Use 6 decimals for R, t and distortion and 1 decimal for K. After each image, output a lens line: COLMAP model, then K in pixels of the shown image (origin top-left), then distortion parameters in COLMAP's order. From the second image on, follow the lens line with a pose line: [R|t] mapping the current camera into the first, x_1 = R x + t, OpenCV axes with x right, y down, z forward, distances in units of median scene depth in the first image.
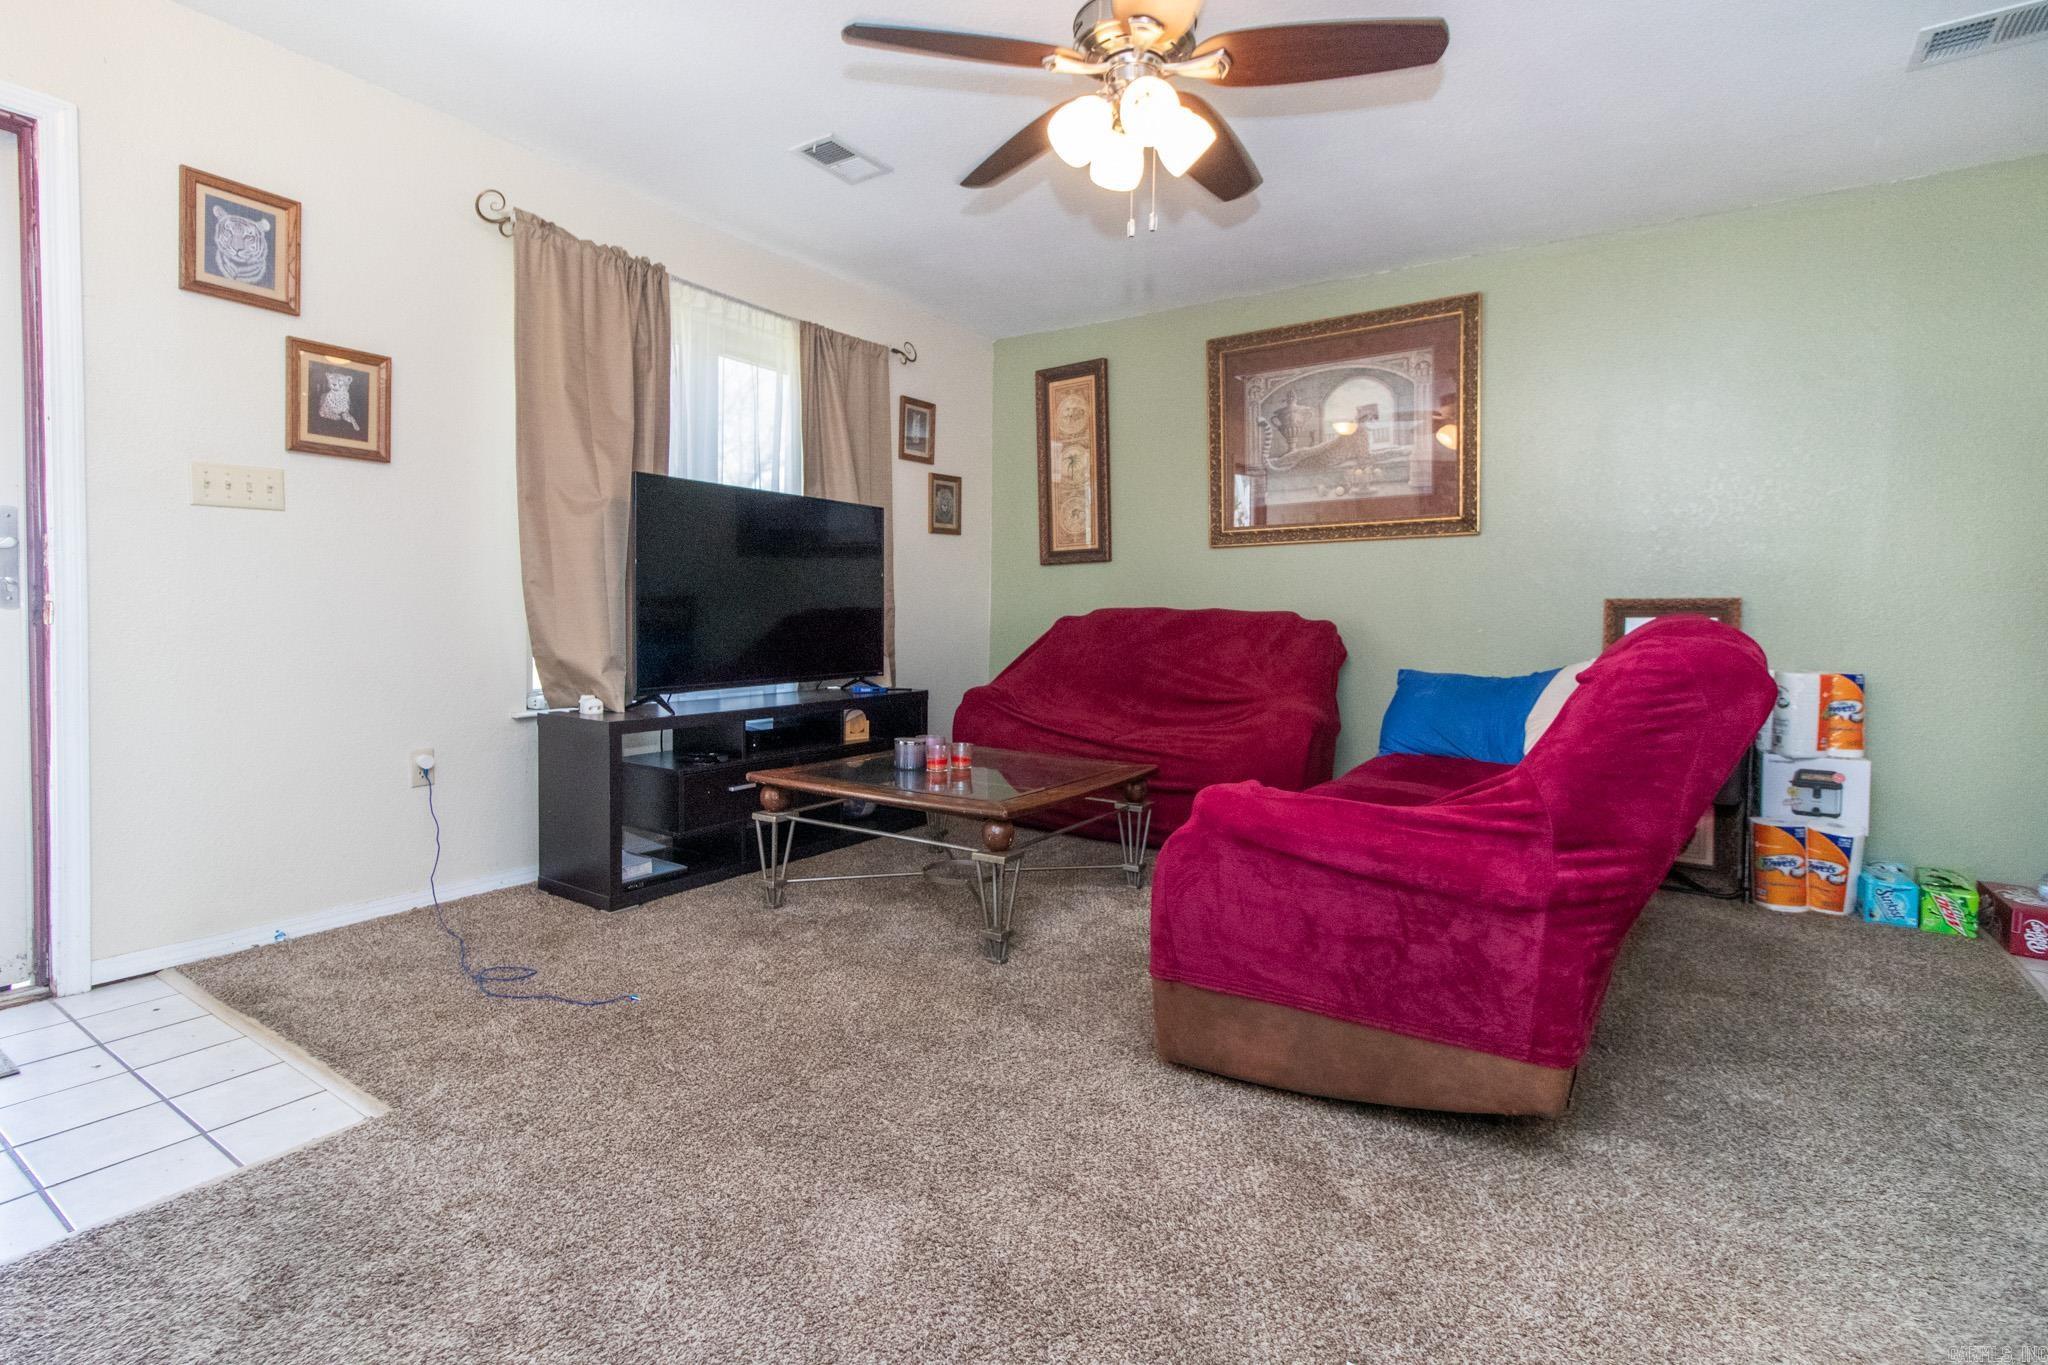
lens RADIAL K [[936.5, 0, 1028.8], [0, 936.5, 640.7], [0, 0, 1]] dist [-0.001046, 0.000157]
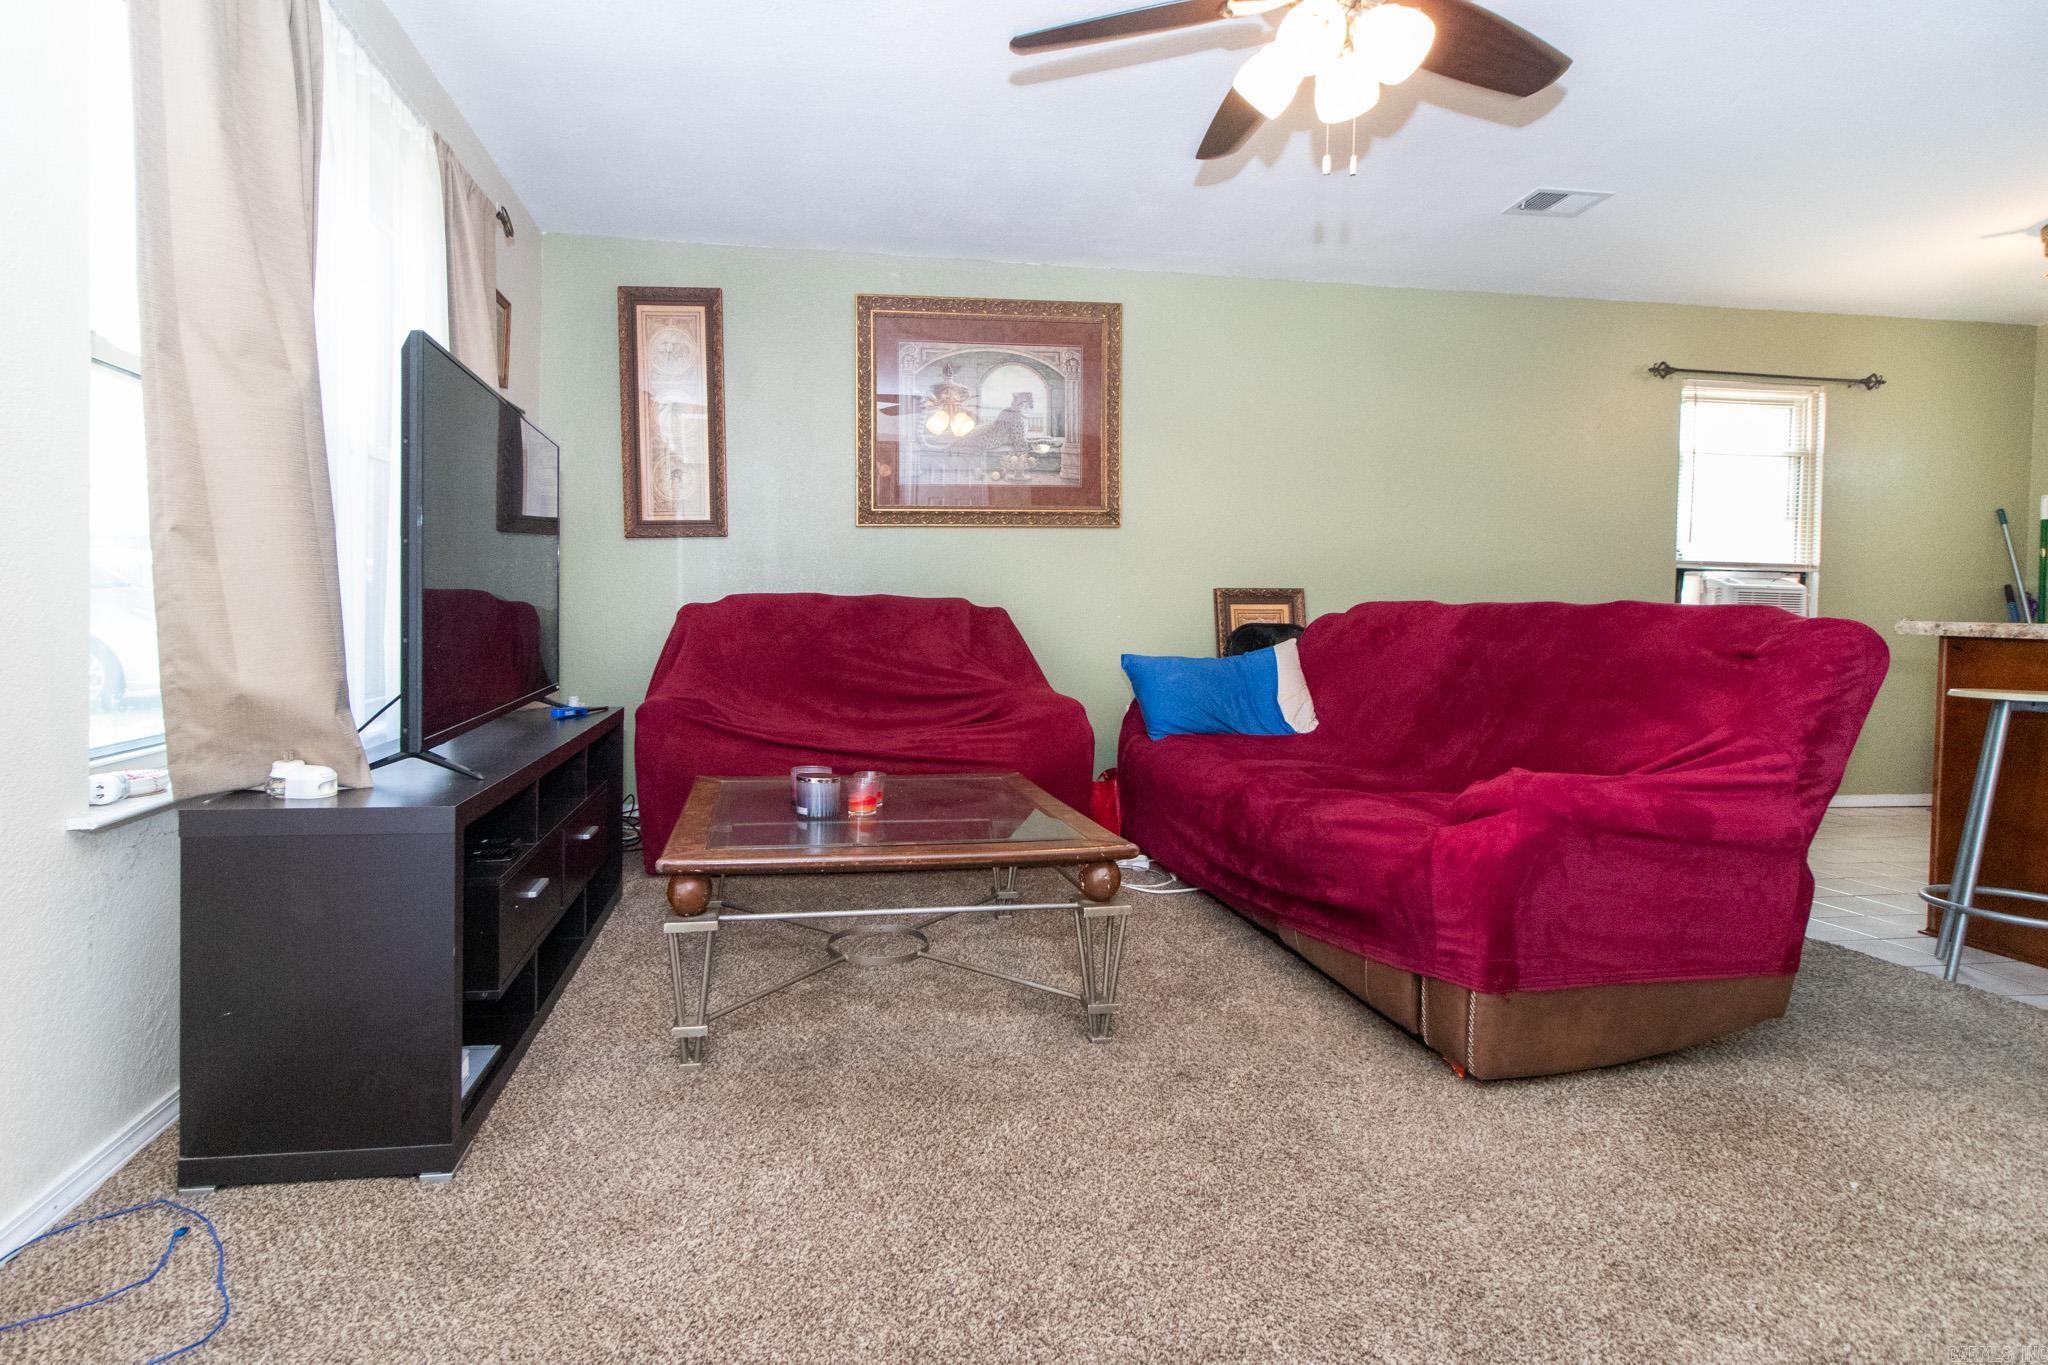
lens RADIAL K [[956.4, 0, 1029.3], [0, 956.4, 630.2], [0, 0, 1]] dist [0.001196, 0.000359]
pose [[0.755203, -0.020478, 0.655171, -0.310605], [0.018889, 0.999777, 0.009475, -0.006282], [-0.655218, 0.005220, 0.755422, 0.220139]]
